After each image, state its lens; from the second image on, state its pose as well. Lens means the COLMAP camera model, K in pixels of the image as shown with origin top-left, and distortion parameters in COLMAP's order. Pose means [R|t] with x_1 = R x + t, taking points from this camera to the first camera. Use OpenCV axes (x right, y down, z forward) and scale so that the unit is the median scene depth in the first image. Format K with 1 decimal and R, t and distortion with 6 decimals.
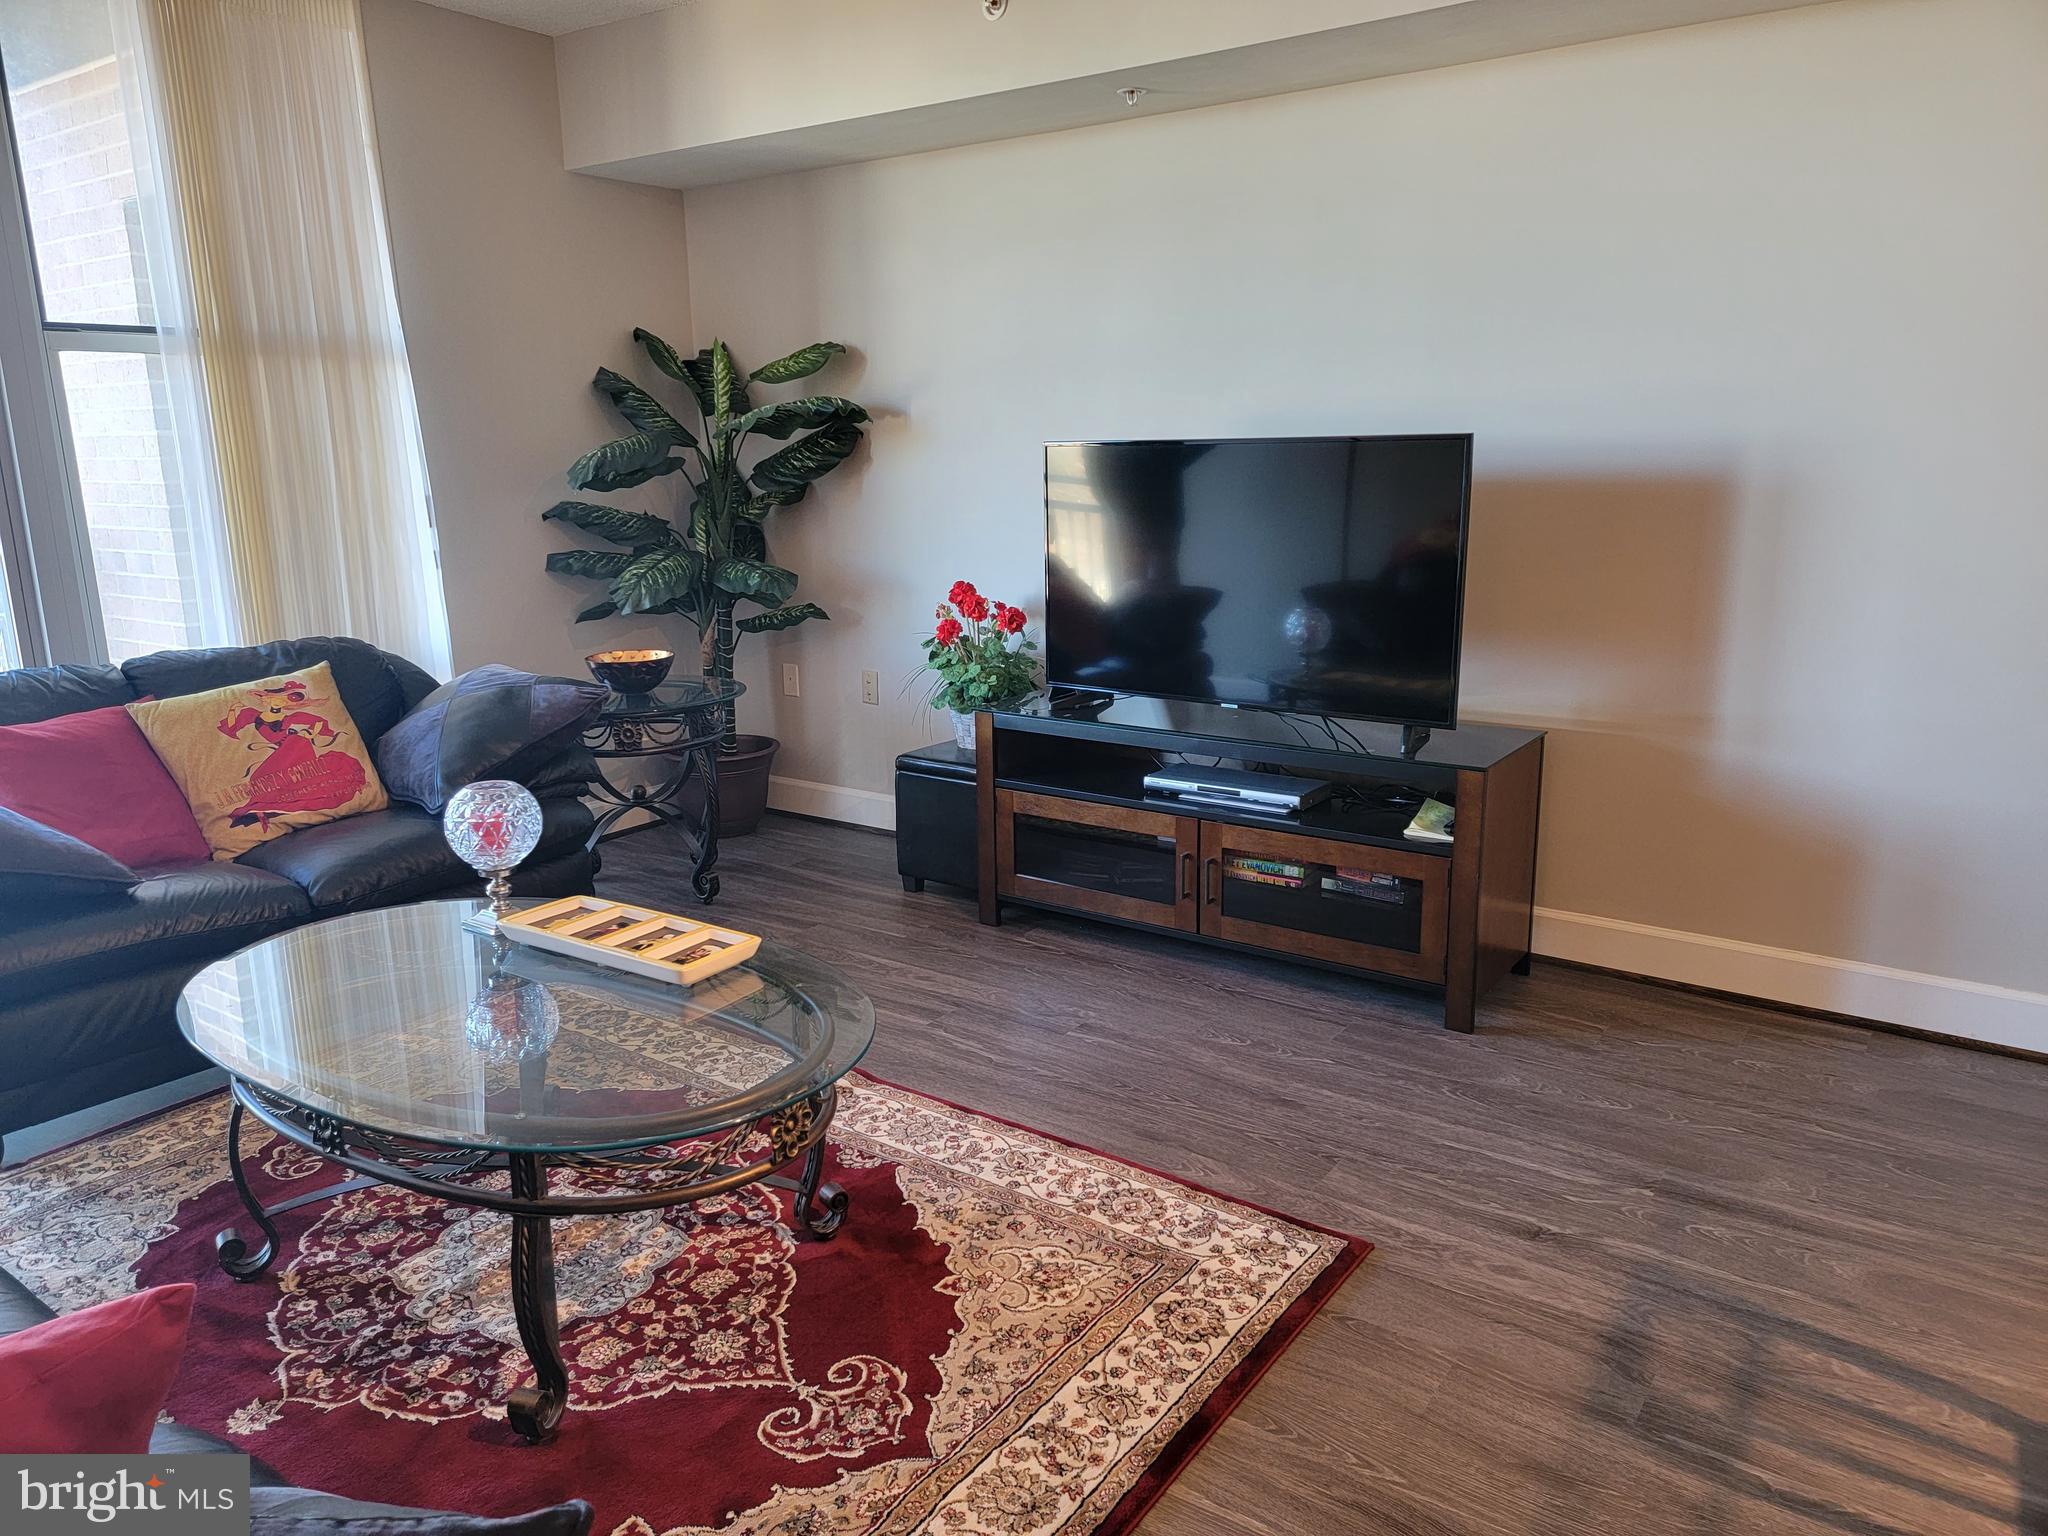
lens RADIAL K [[1431.7, 0, 1031.4], [0, 1431.7, 762.0], [0, 0, 1]] dist [0.082046, -0.043392]
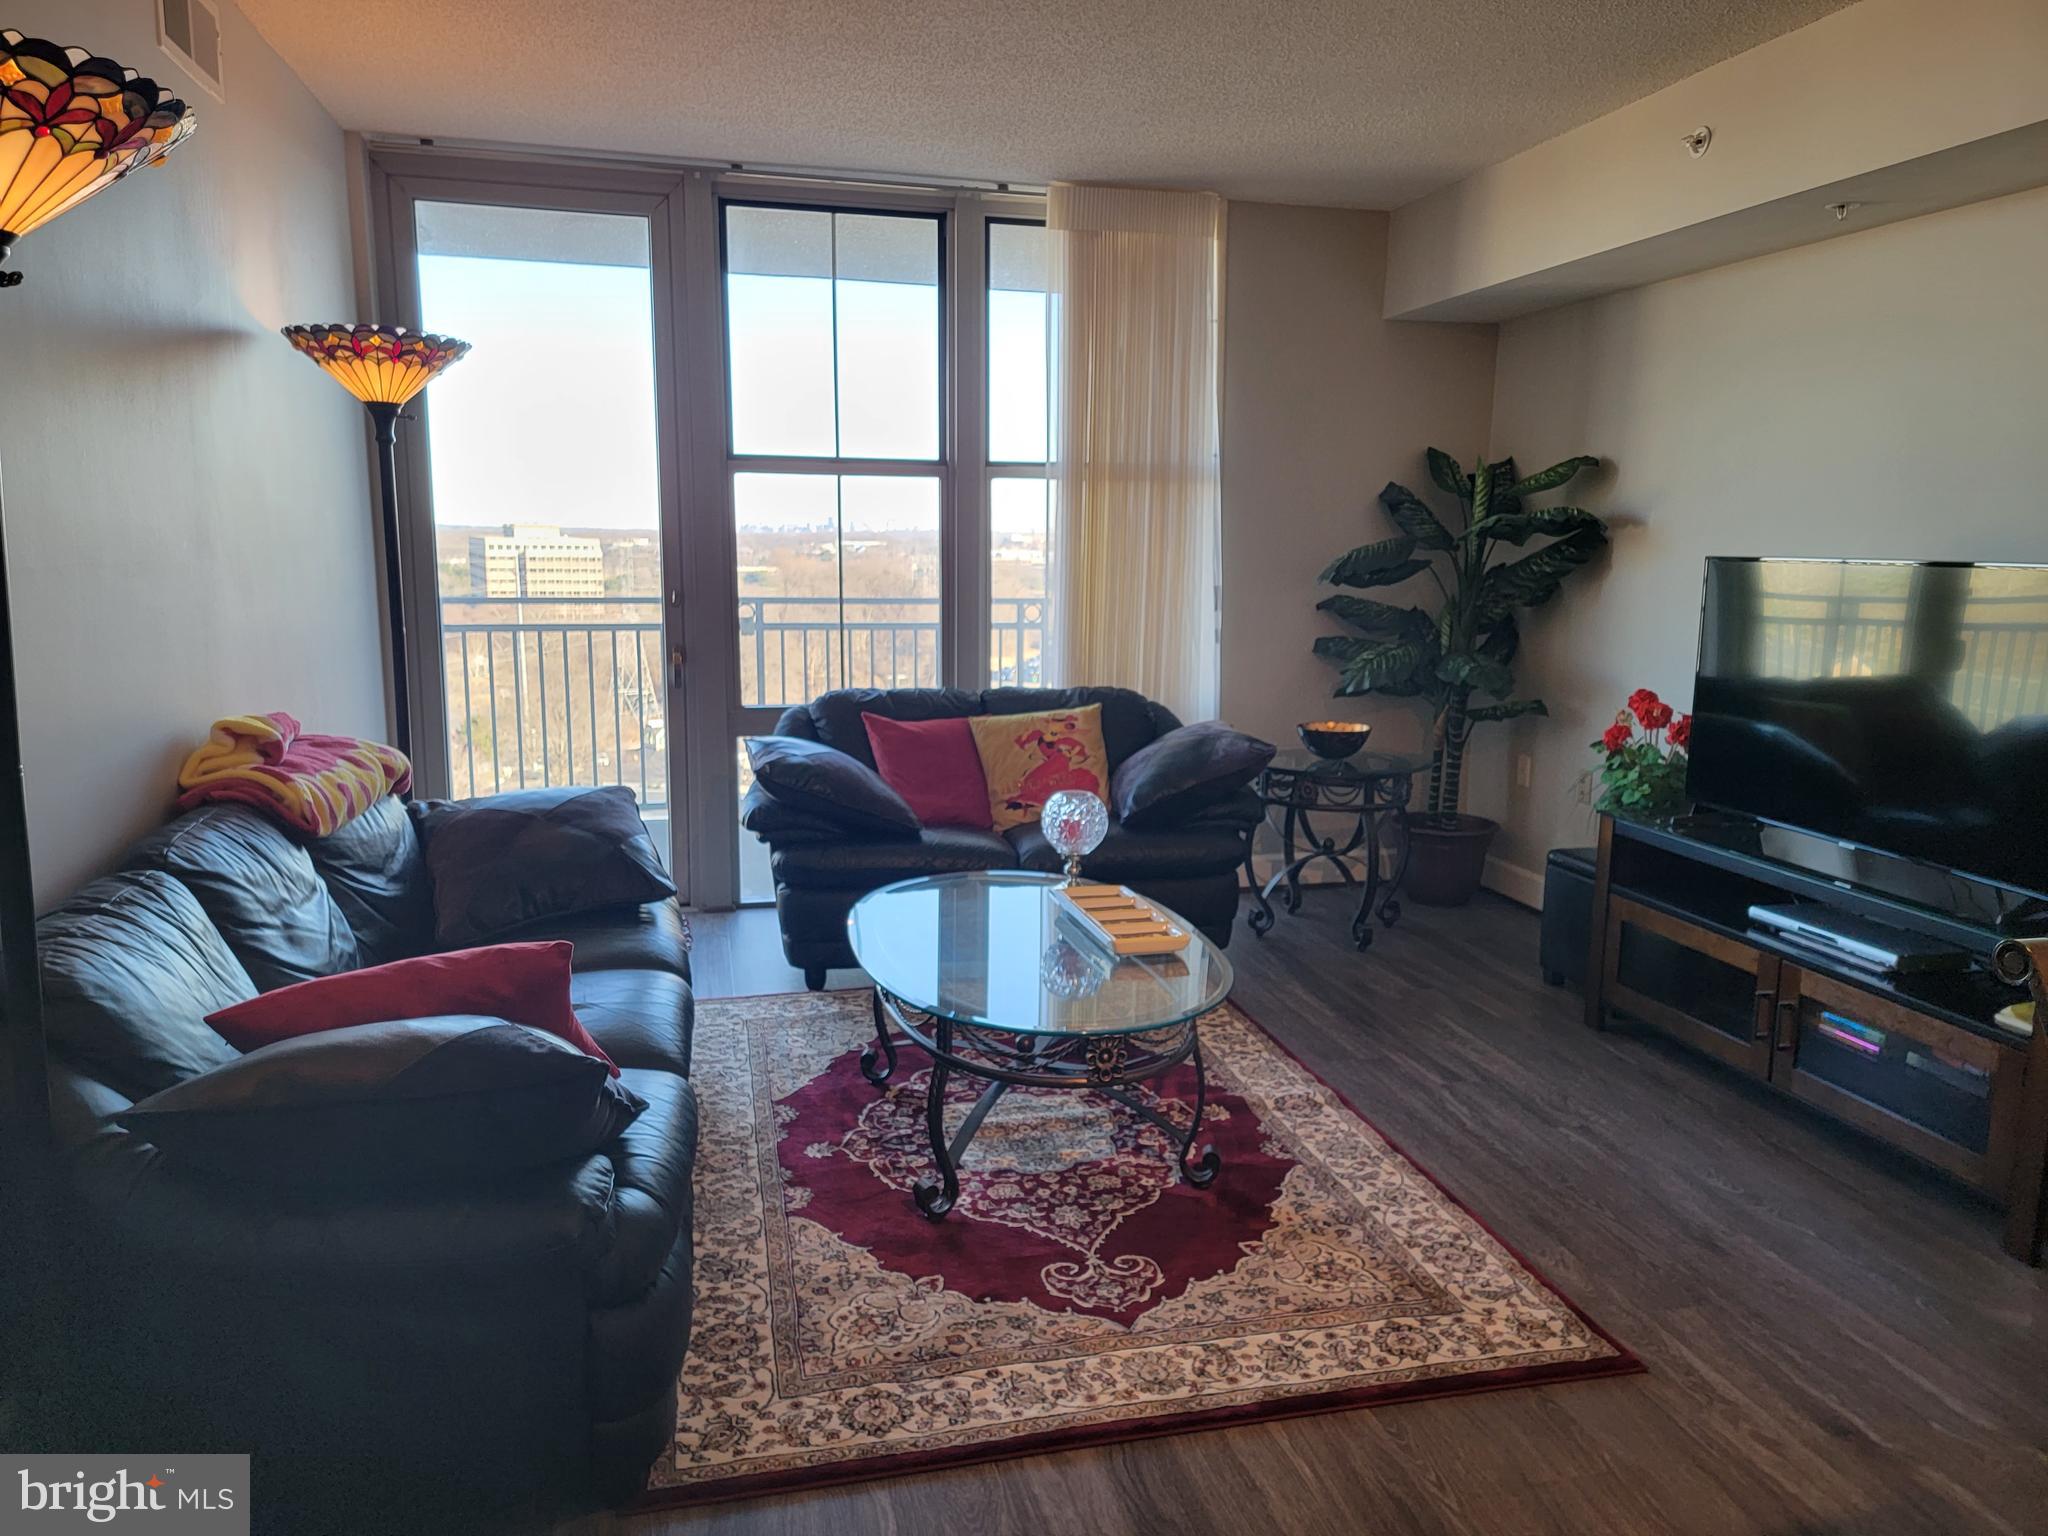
lens RADIAL K [[1431.7, 0, 1018.7], [0, 1431.7, 759.5], [0, 0, 1]] dist [0.082046, -0.043392]
pose [[0.752444, 0.127113, -0.646275, 0.407760], [-0.167293, 0.985907, -0.000862, -0.004953], [0.637057, 0.108766, 0.763104, -0.071150]]
